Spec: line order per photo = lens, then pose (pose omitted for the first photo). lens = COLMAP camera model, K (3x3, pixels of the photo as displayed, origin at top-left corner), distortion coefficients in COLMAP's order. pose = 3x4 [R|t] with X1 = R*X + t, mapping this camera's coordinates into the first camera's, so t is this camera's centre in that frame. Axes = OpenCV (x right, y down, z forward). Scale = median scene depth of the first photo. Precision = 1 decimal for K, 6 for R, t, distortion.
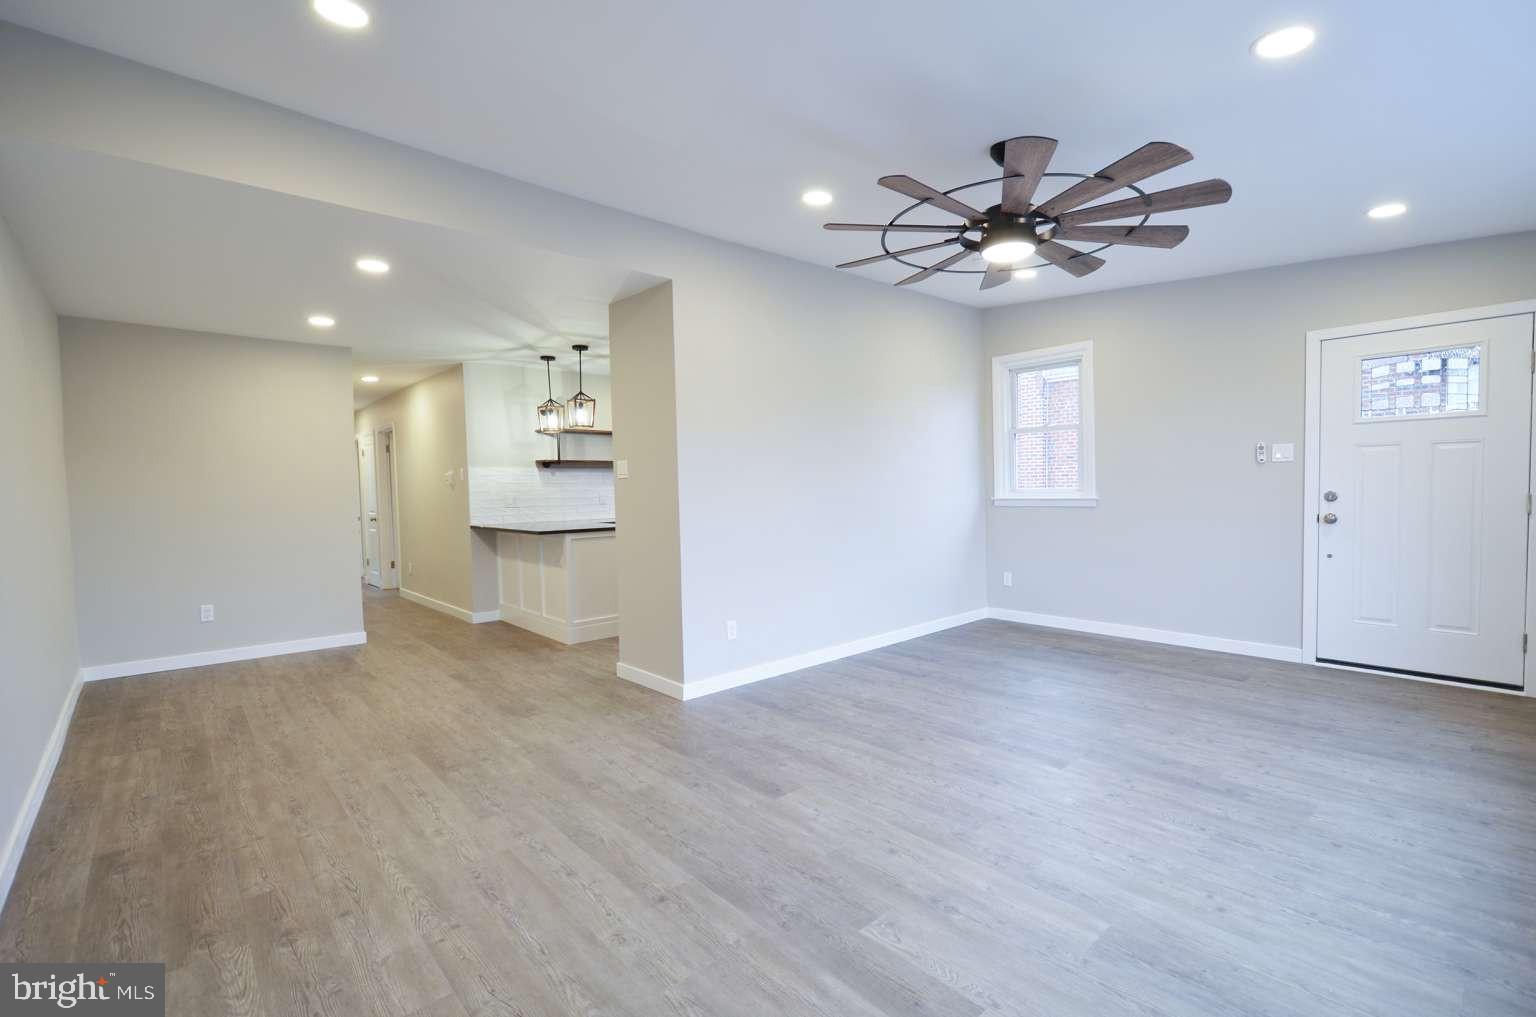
lens RADIAL K [[675.8, 0, 786.0], [0, 675.8, 507.9], [0, 0, 1]] dist [-0.002782, -0.000343]
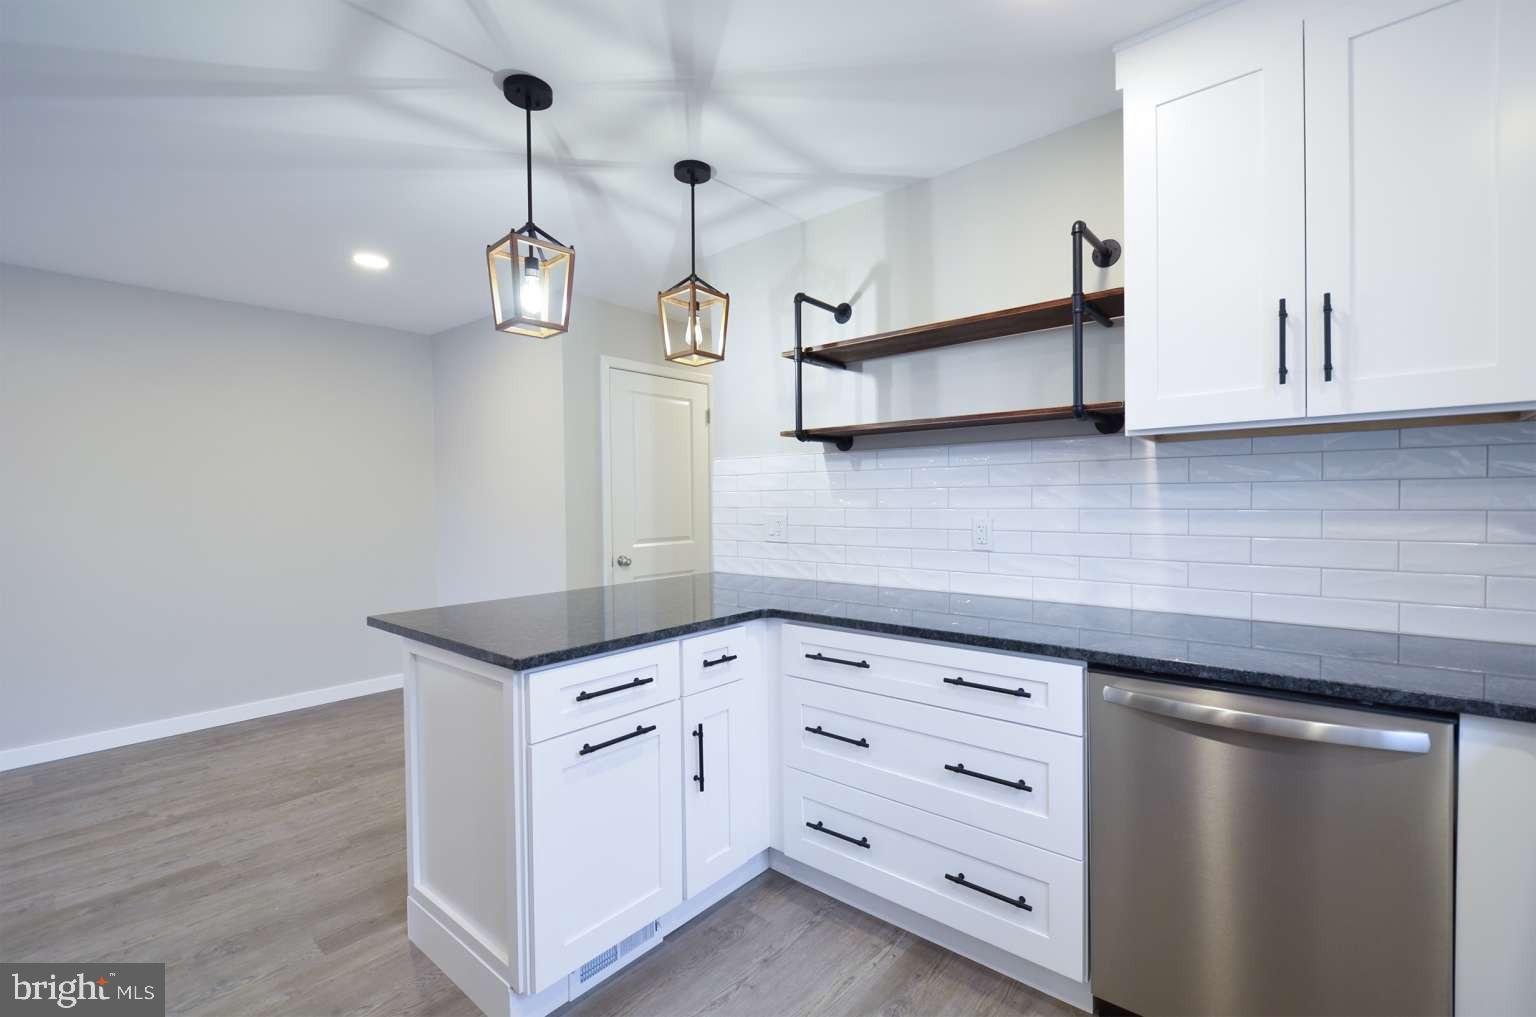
lens RADIAL K [[675.8, 0, 786.0], [0, 675.8, 507.9], [0, 0, 1]] dist [-0.002782, -0.000343]
pose [[0.119608, 0.029253, -0.992390, 0.042716], [-0.025792, 0.999320, 0.026349, -0.035433], [0.992486, 0.022444, 0.120281, 0.931707]]
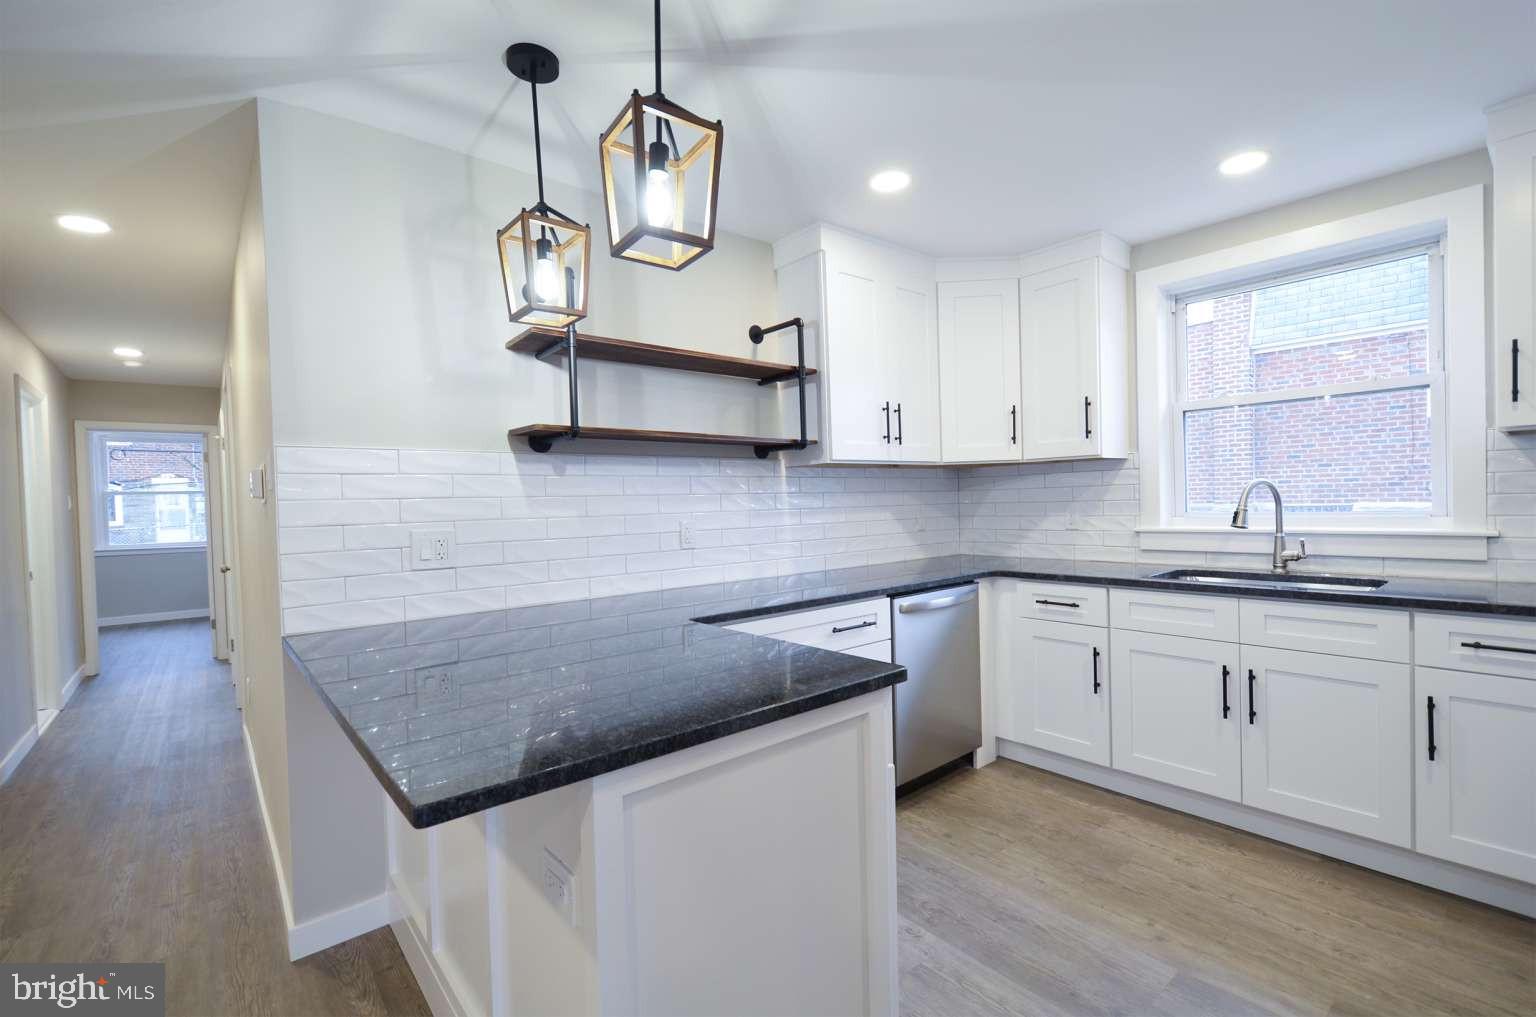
lens RADIAL K [[661.9, 0, 773.9], [0, 661.9, 514.6], [0, 0, 1]] dist [-0.005638, -0.000284]
pose [[0.998925, -0.007806, -0.045698, -0.221464], [0.007185, 0.999880, -0.013725, -0.021552], [0.045800, 0.013382, 0.998861, 0.673507]]
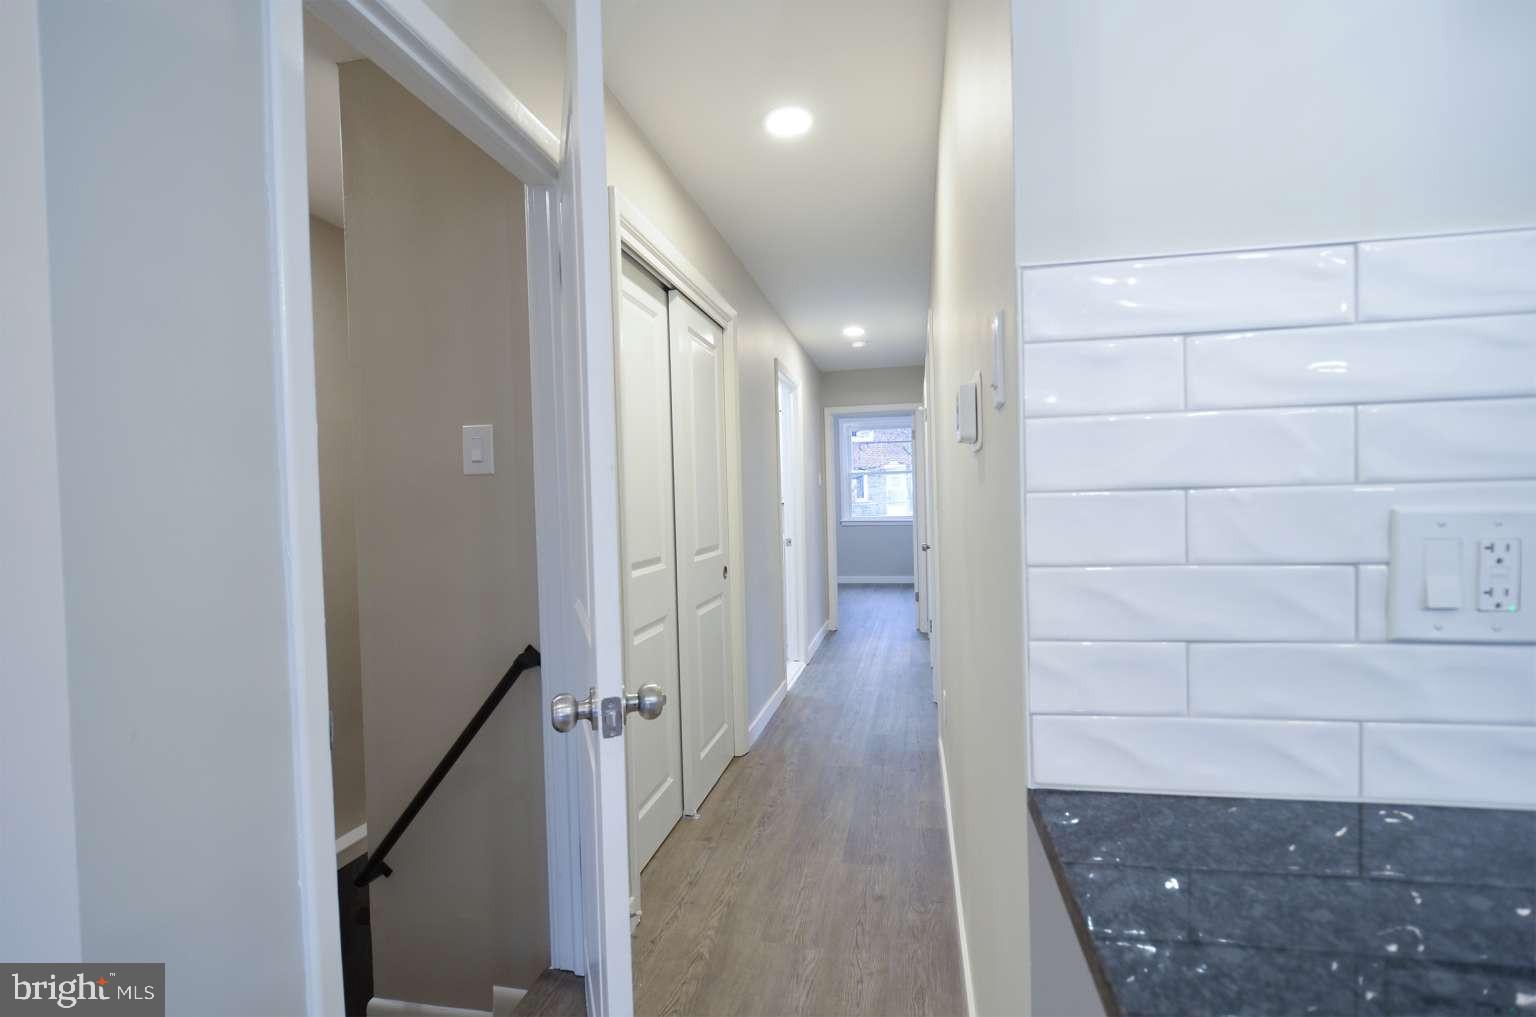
lens RADIAL K [[675.8, 0, 786.0], [0, 675.8, 507.9], [0, 0, 1]] dist [-0.002782, -0.000343]
pose [[0.582644, 0.014281, -0.812602, -0.377114], [-0.014235, 0.999872, 0.007365, -0.019192], [0.812603, 0.007276, 0.582772, 0.848392]]
